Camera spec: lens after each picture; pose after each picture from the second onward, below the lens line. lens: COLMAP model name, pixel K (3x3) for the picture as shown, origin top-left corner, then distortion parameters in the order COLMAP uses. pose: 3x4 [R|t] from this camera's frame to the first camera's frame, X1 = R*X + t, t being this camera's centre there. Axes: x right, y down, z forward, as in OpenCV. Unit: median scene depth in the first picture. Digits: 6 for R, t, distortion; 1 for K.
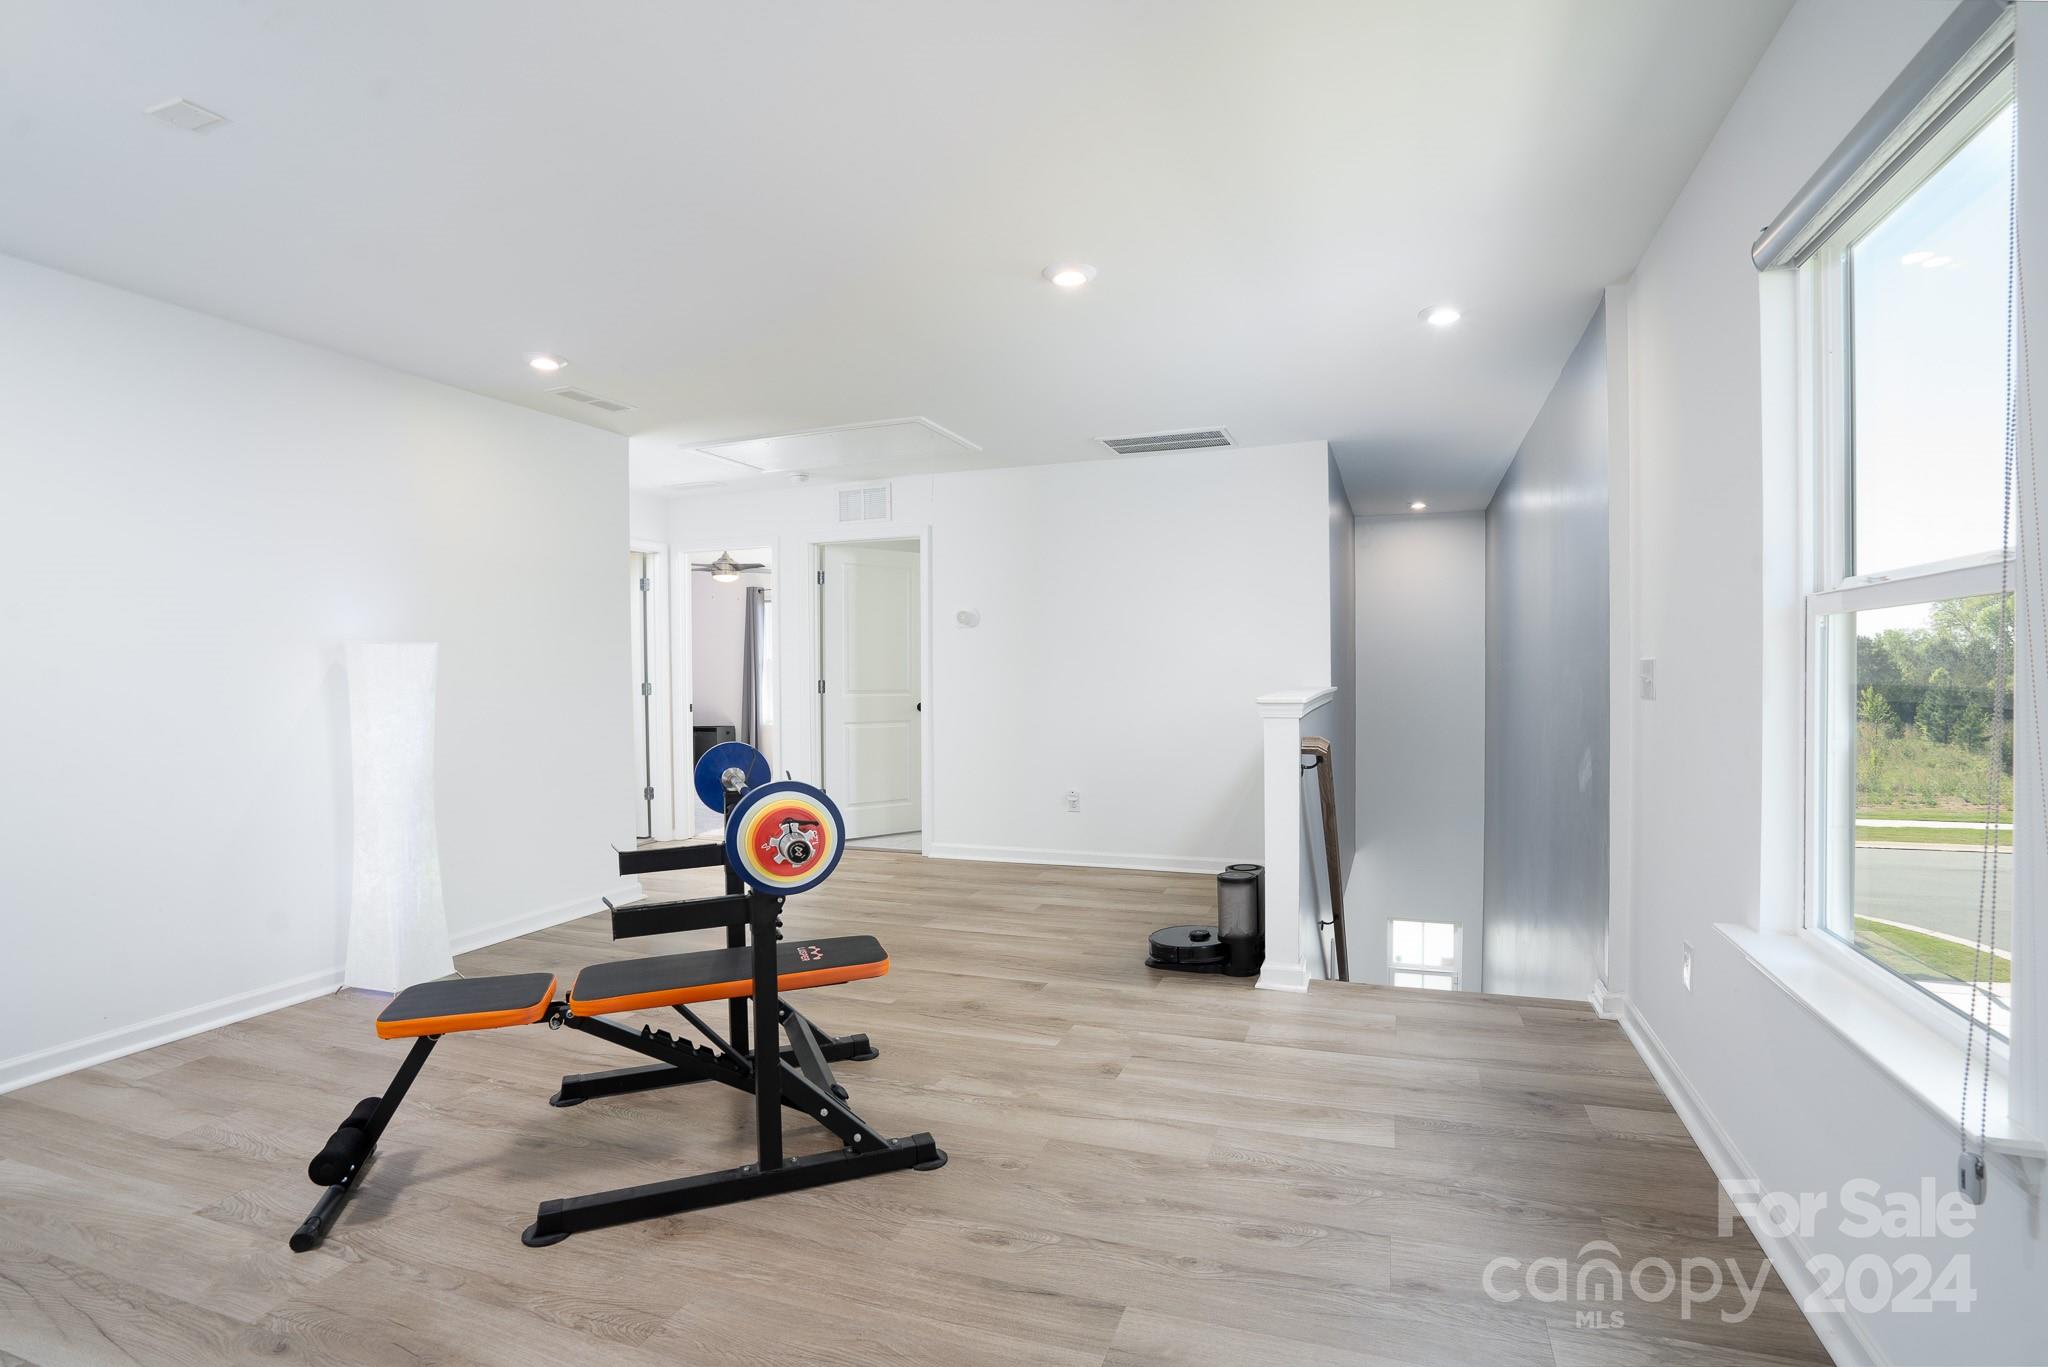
lens RADIAL K [[956.4, 0, 1026.3], [0, 956.4, 702.4], [0, 0, 1]] dist [-0.052200, 0.013893]
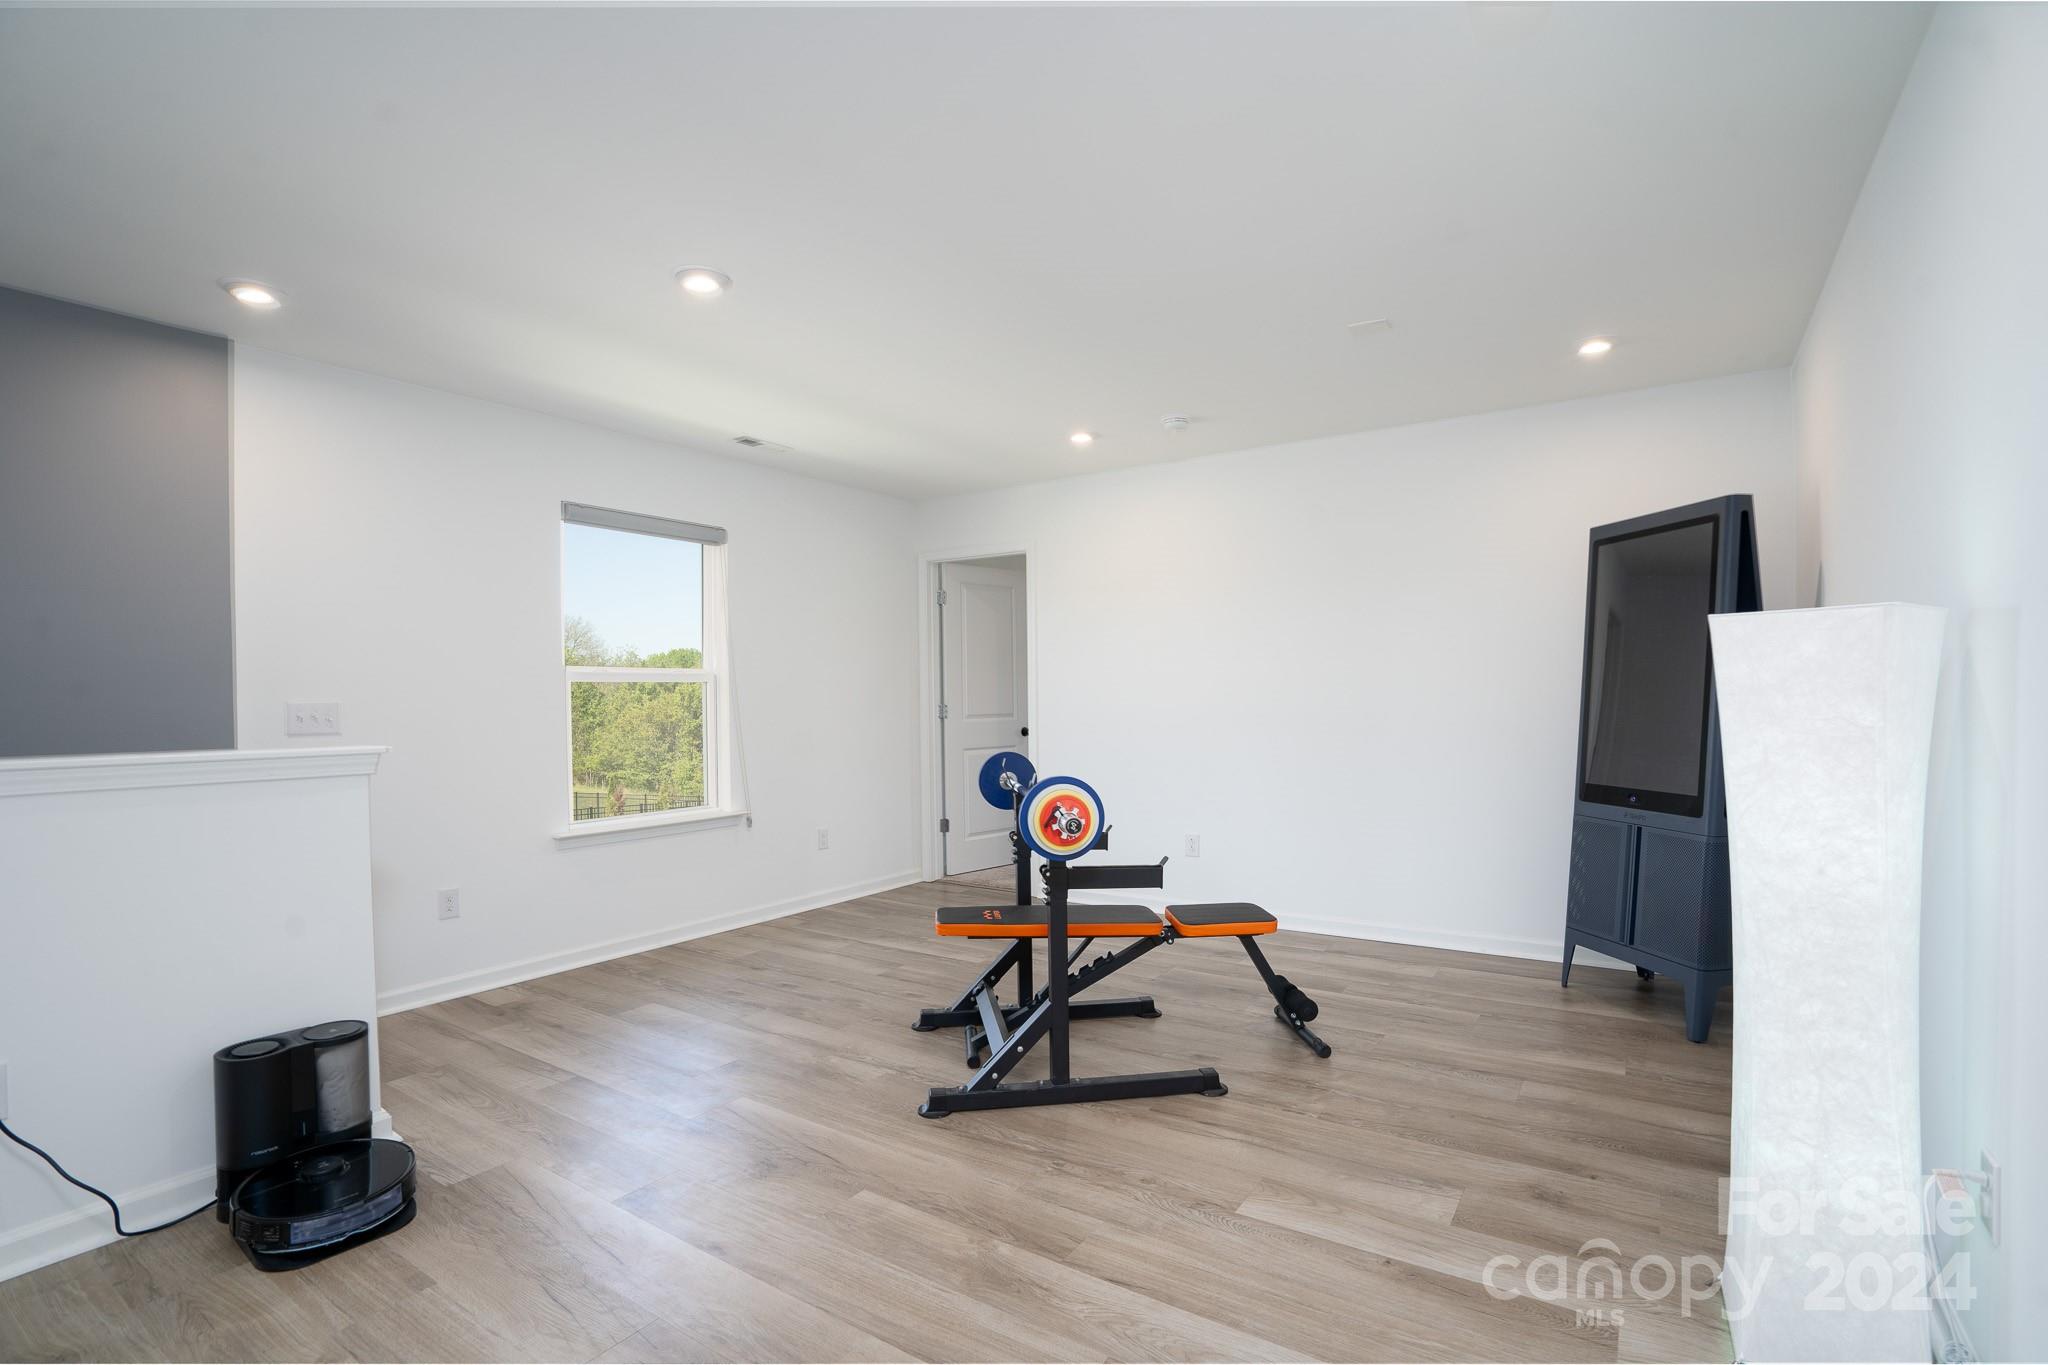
lens RADIAL K [[956.4, 0, 1026.3], [0, 956.4, 701.4], [0, 0, 1]] dist [-0.052200, 0.013893]
pose [[-0.971916, 0.020421, 0.234441, -0.582135], [0.025781, 0.999471, 0.019818, -0.056871], [-0.233913, 0.025306, -0.971928, 2.247774]]
